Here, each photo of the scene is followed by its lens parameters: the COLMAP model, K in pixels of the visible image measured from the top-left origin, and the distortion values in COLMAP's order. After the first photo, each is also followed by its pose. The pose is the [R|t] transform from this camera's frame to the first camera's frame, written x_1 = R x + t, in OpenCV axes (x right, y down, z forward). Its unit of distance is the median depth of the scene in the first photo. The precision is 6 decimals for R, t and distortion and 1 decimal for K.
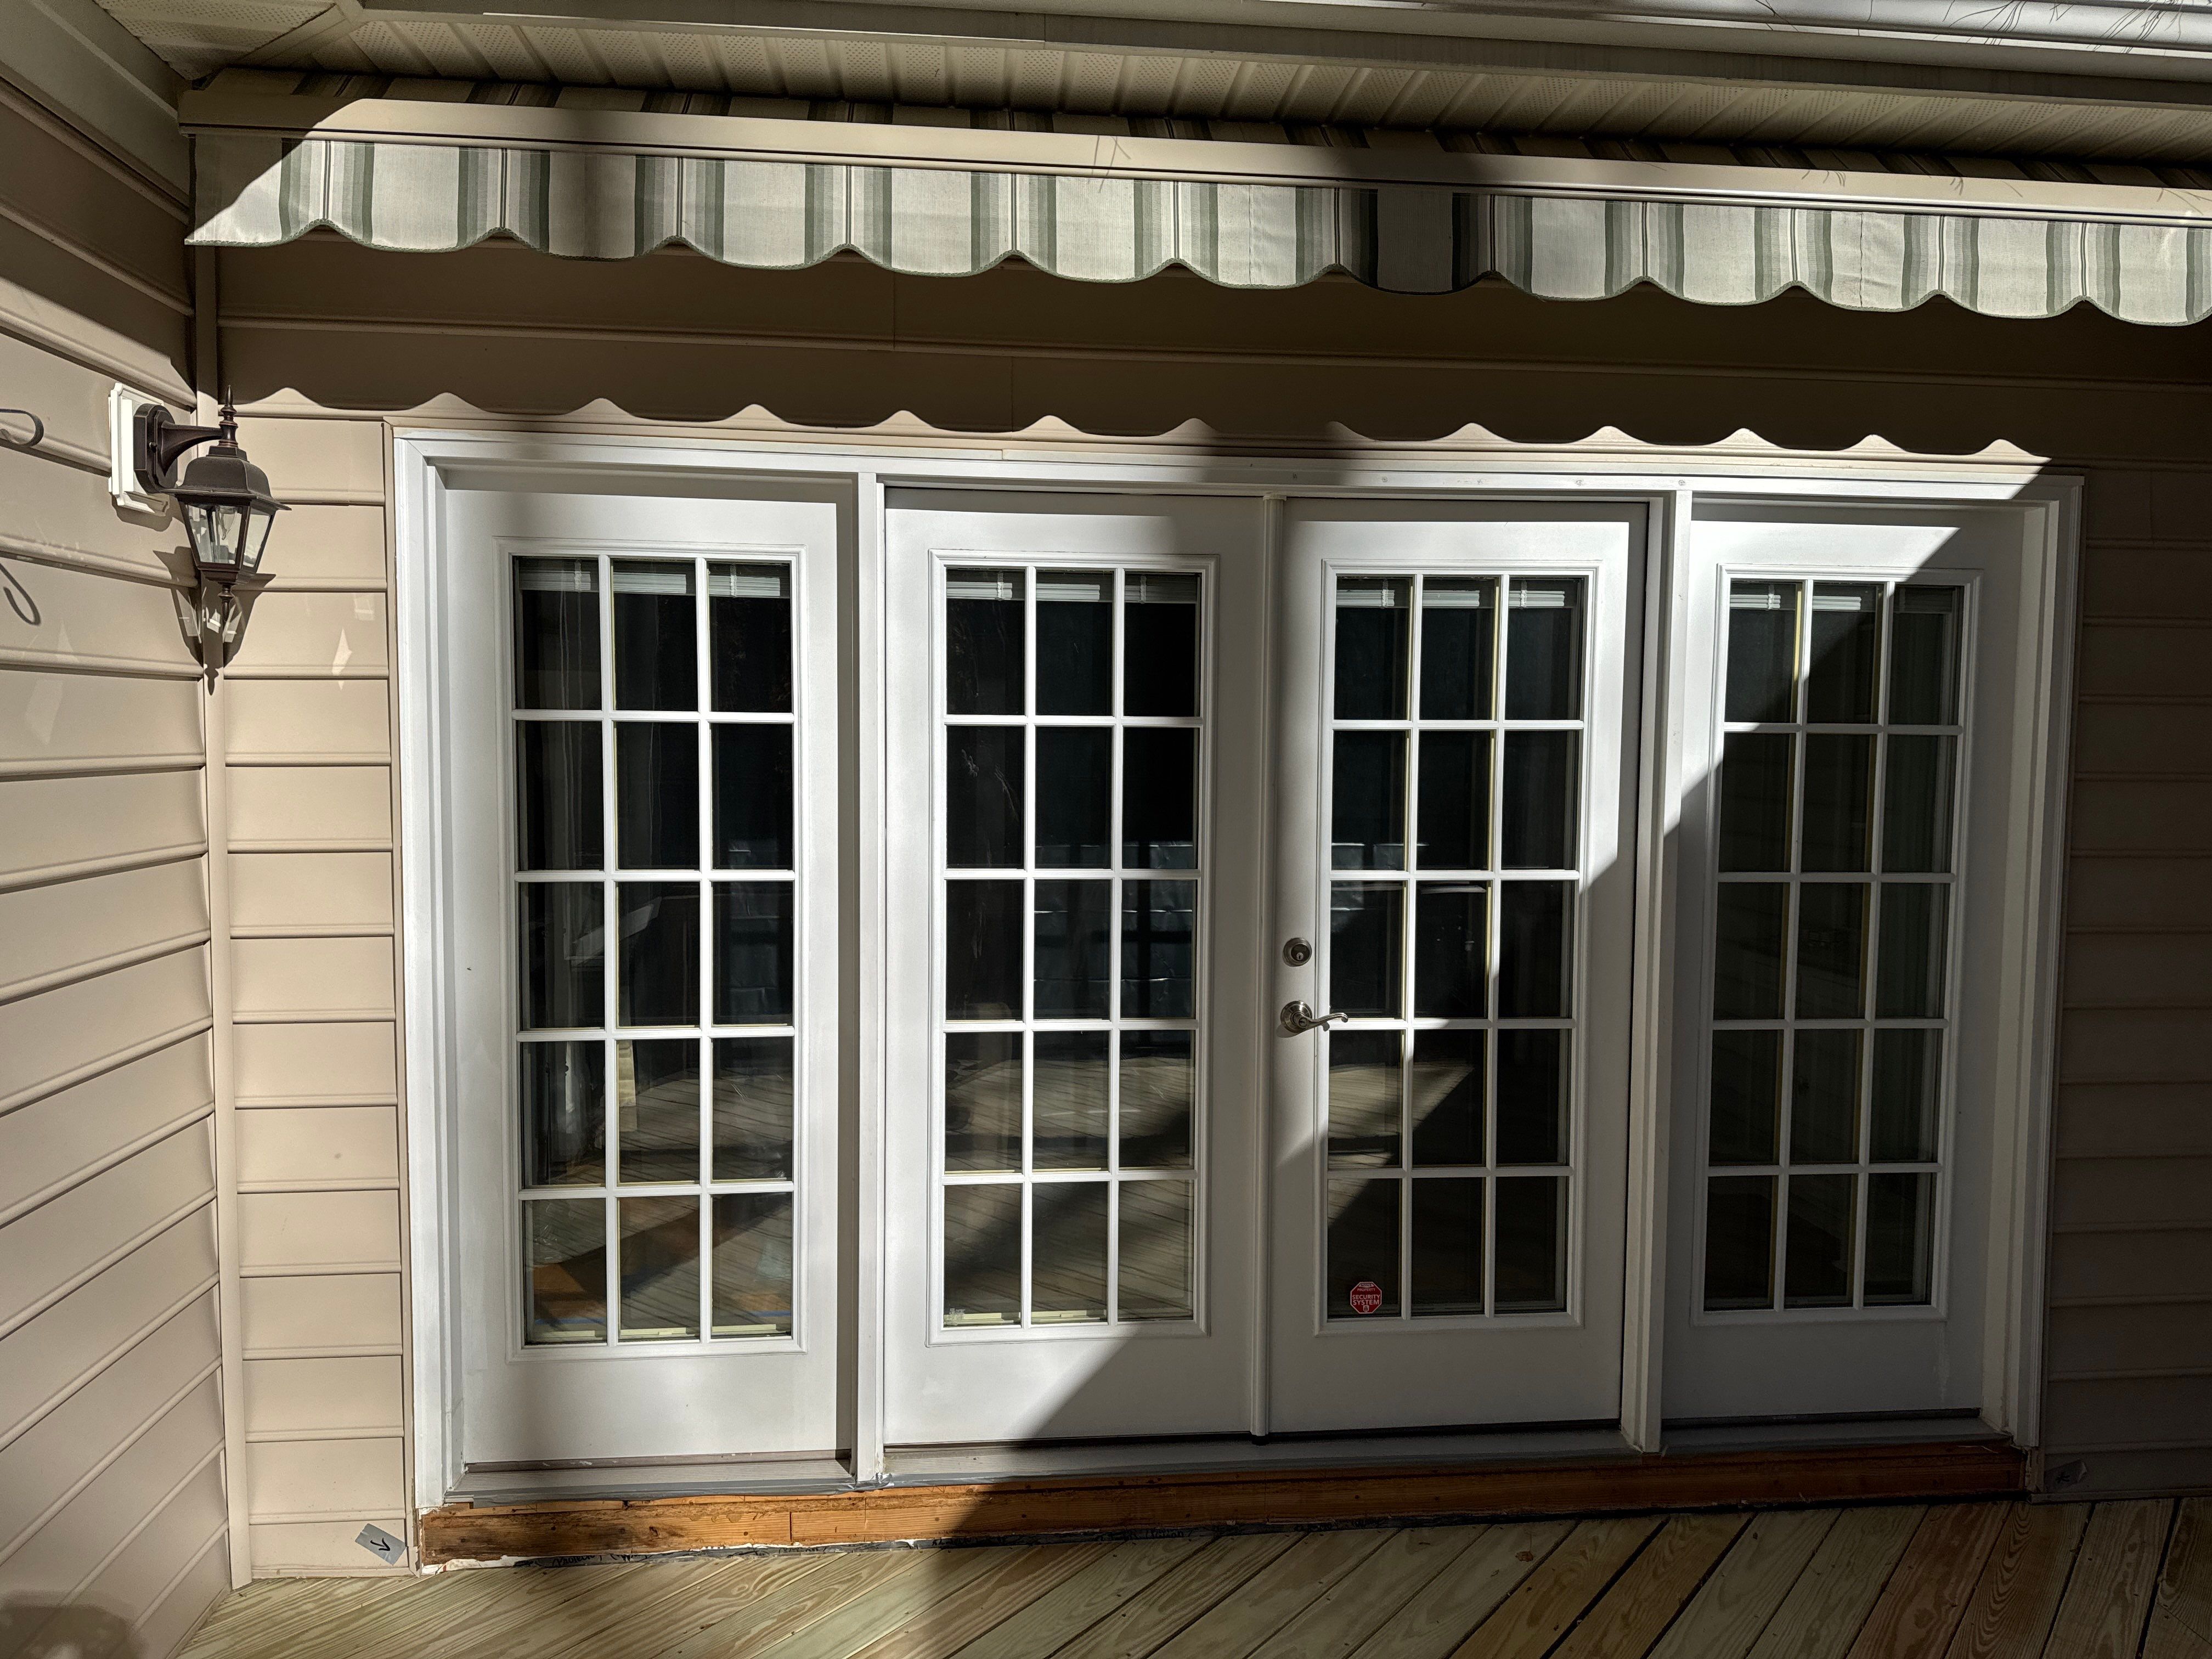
lens RADIAL K [[1575.3, 0, 1106.8], [0, 1575.3, 860.9], [0, 0, 1]] dist [0.035901, -0.039889]
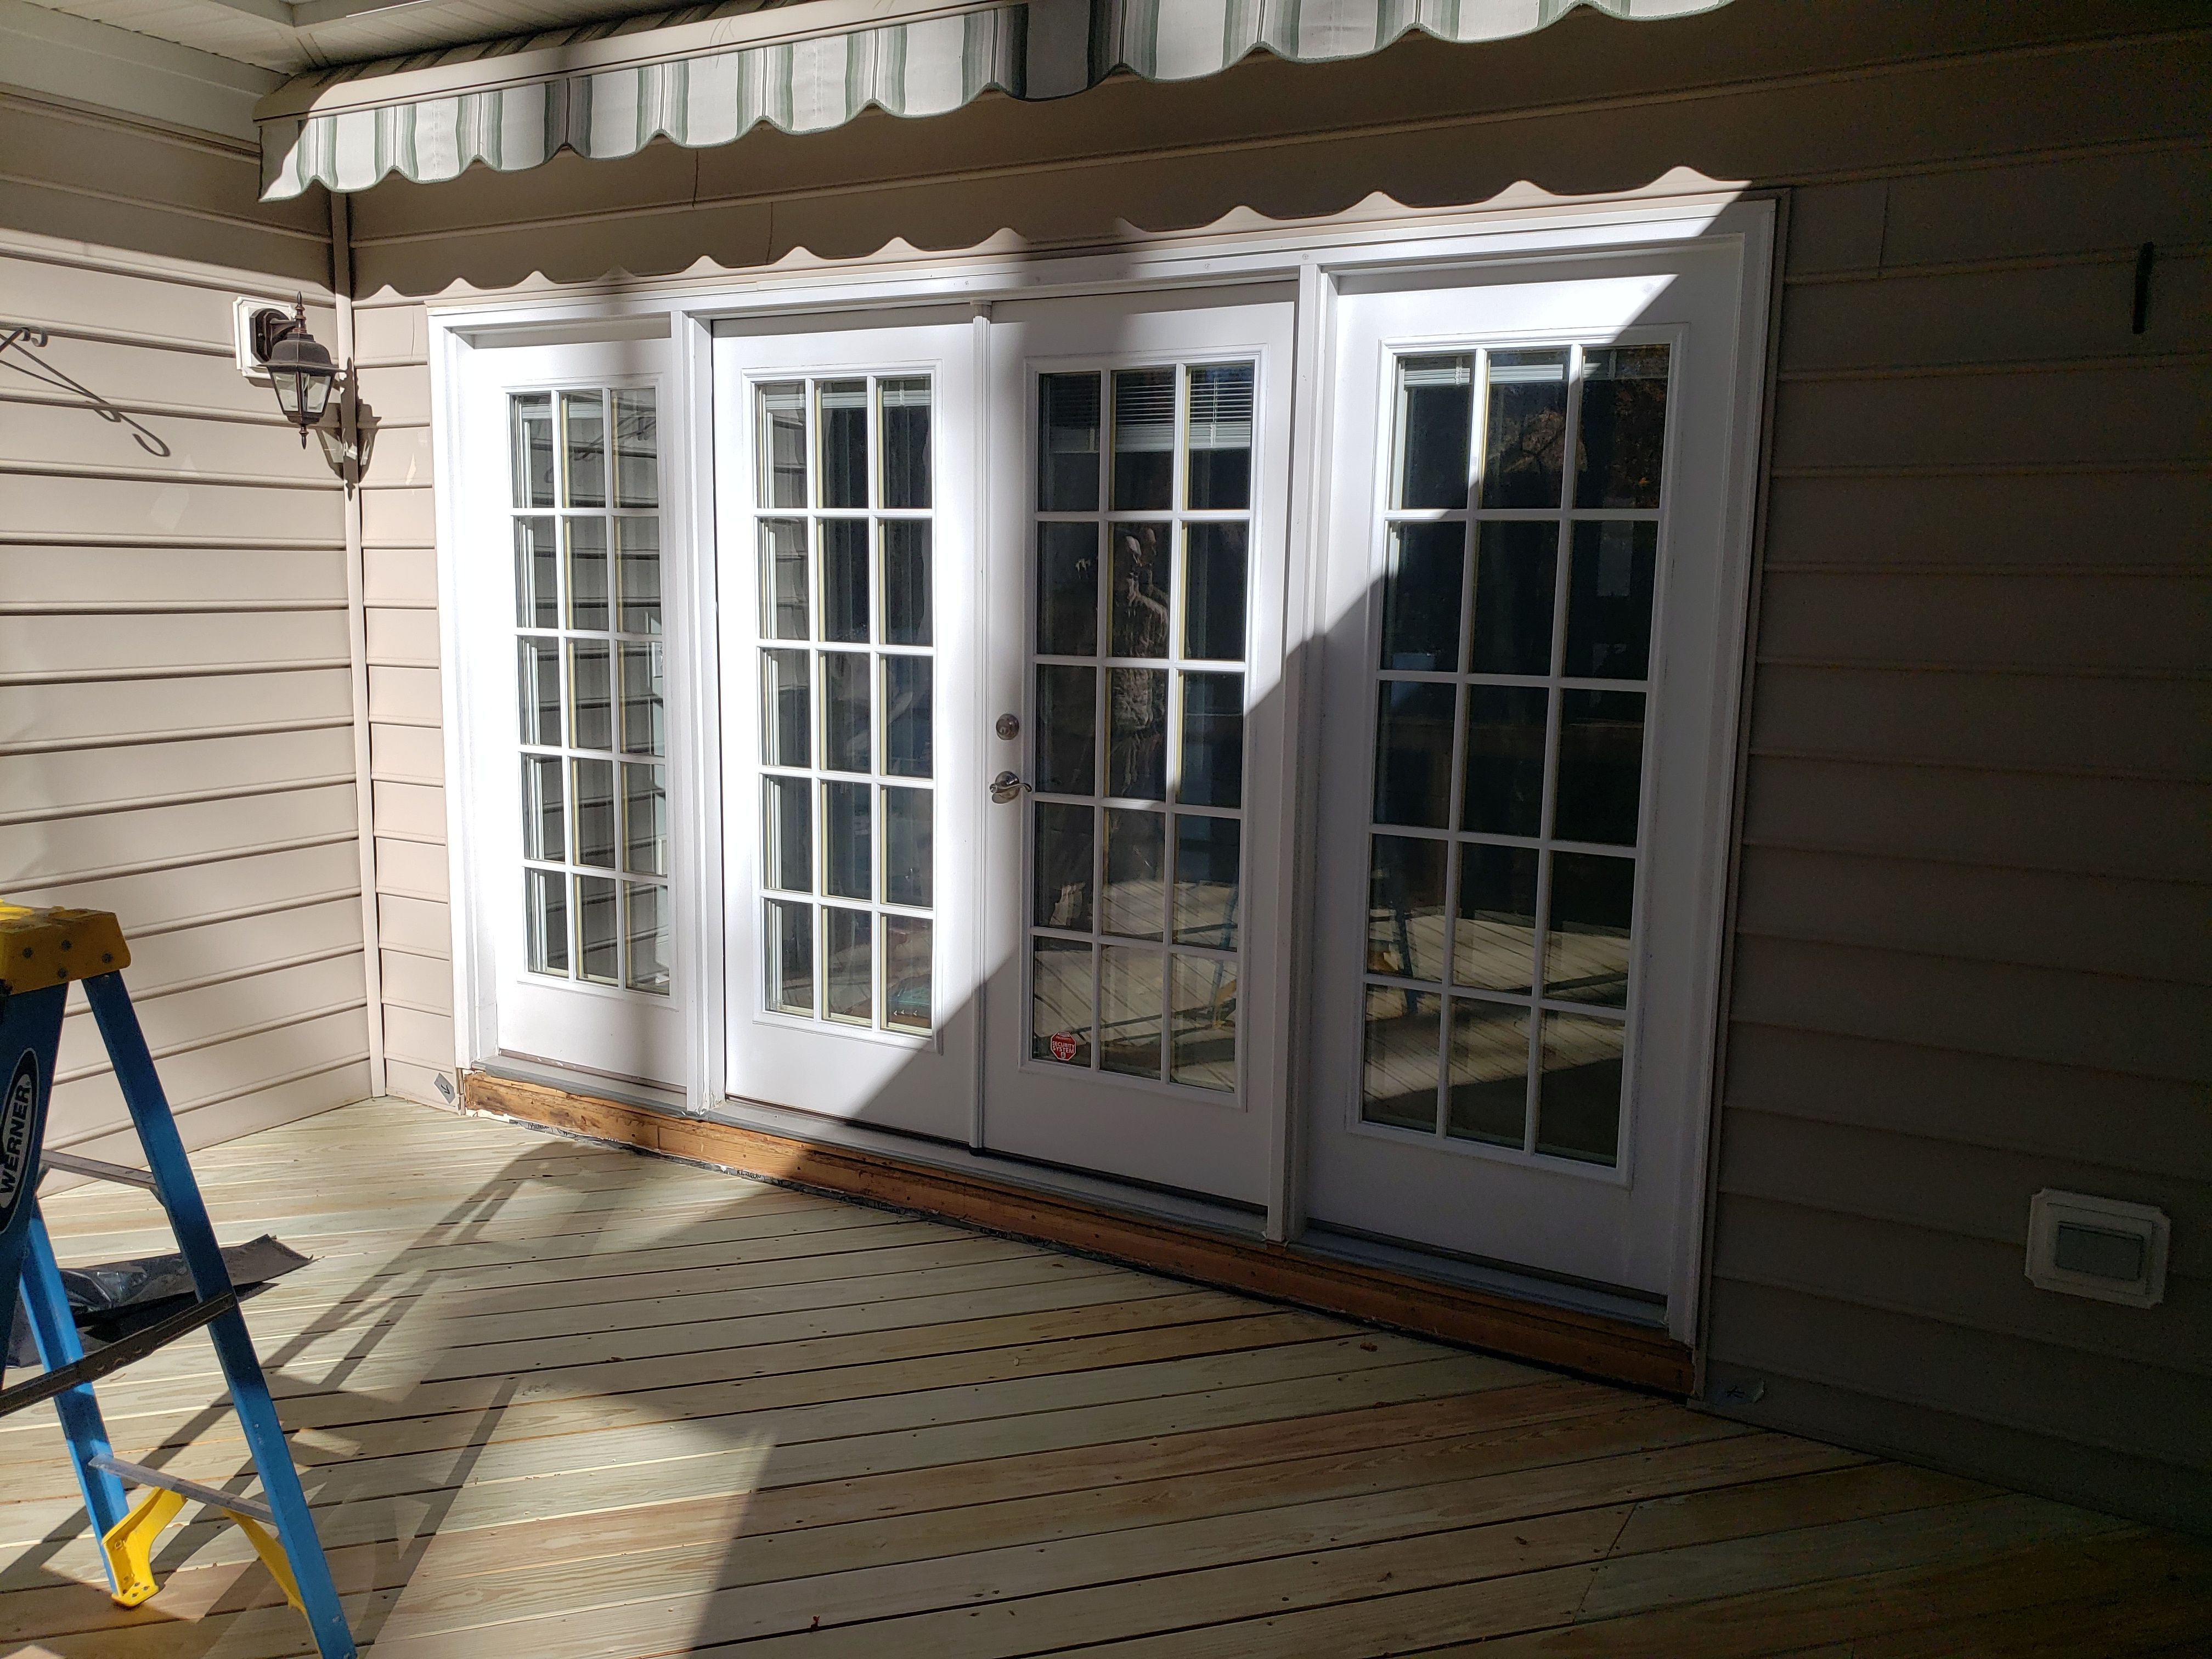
lens RADIAL K [[1703.2, 0, 1171.0], [0, 1703.2, 800.8], [0, 0, 1]] dist [0.014133, 0.014942]
pose [[0.822566, 0.085152, -0.562259, 0.880096], [-0.044933, 0.995367, 0.085009, 0.005250], [0.566892, -0.044662, 0.822580, 0.084938]]
